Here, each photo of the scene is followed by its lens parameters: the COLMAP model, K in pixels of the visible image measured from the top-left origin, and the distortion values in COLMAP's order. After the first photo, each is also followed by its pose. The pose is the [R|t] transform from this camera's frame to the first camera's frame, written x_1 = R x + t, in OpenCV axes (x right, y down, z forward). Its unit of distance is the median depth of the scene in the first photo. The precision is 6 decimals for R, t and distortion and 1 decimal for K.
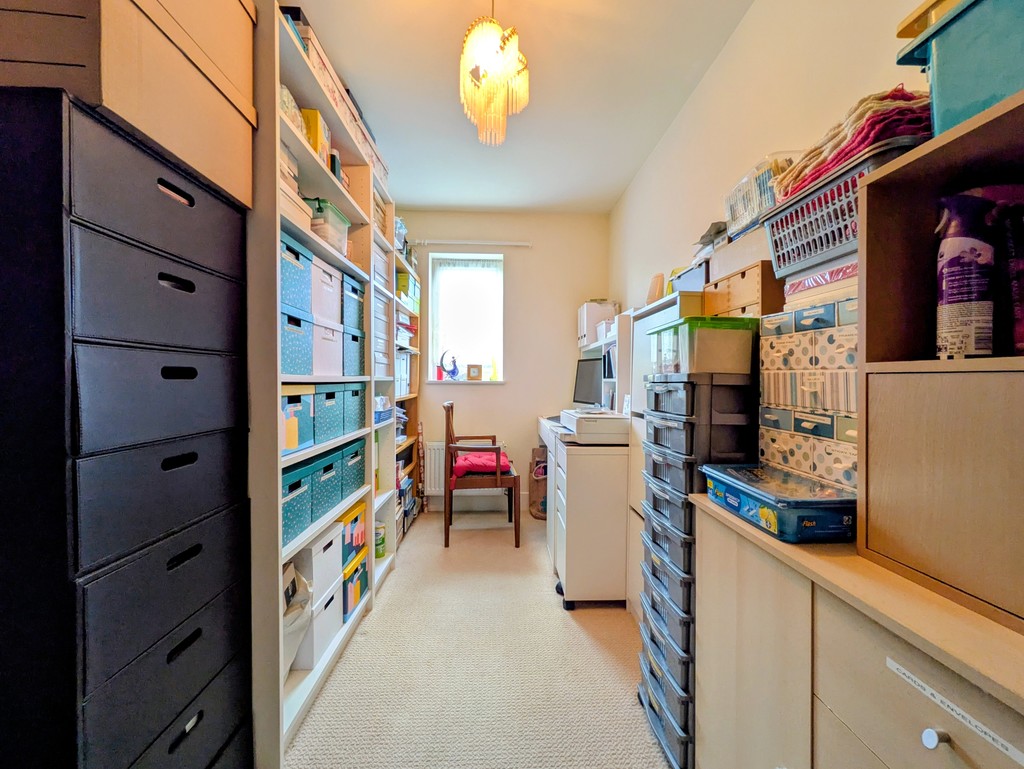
lens RADIAL K [[432.8, 0, 516.7], [0, 432.8, 385.3], [0, 0, 1]] dist [0.001132, 0.000753]
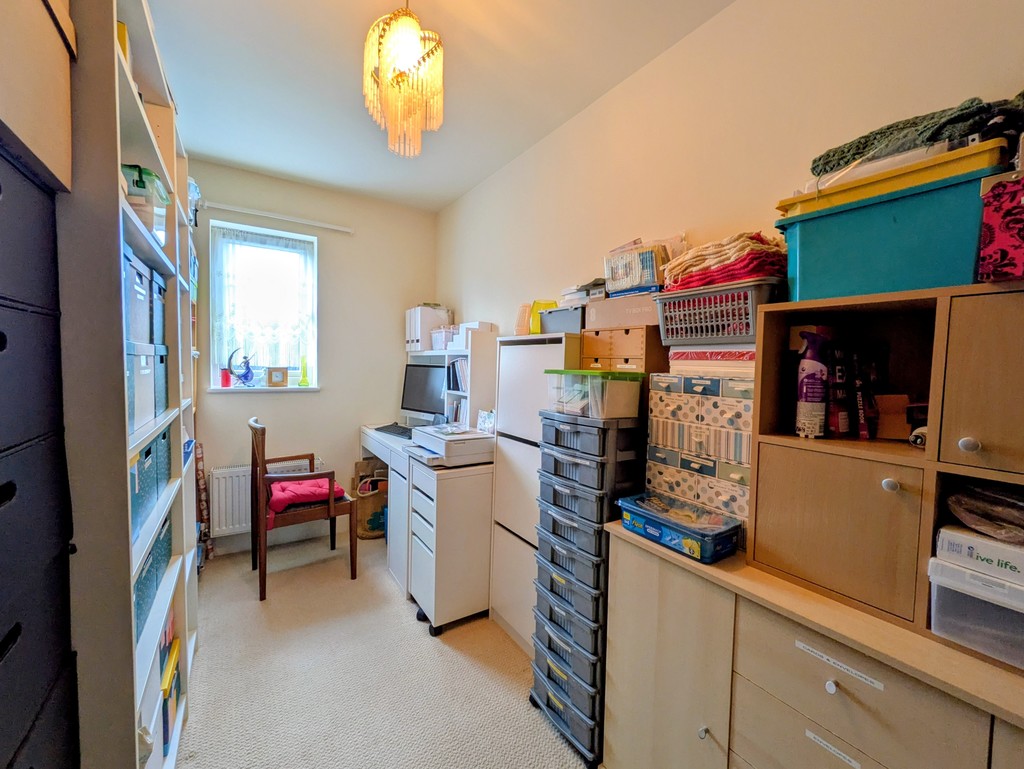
lens RADIAL K [[444.0, 0, 519.9], [0, 444.0, 378.6], [0, 0, 1]] dist [0.001073, -0.000415]
pose [[0.843018, -0.008799, 0.537813, -0.437830], [-0.017688, 0.998872, 0.044067, -0.191776], [-0.537594, -0.046662, 0.841912, 0.123727]]
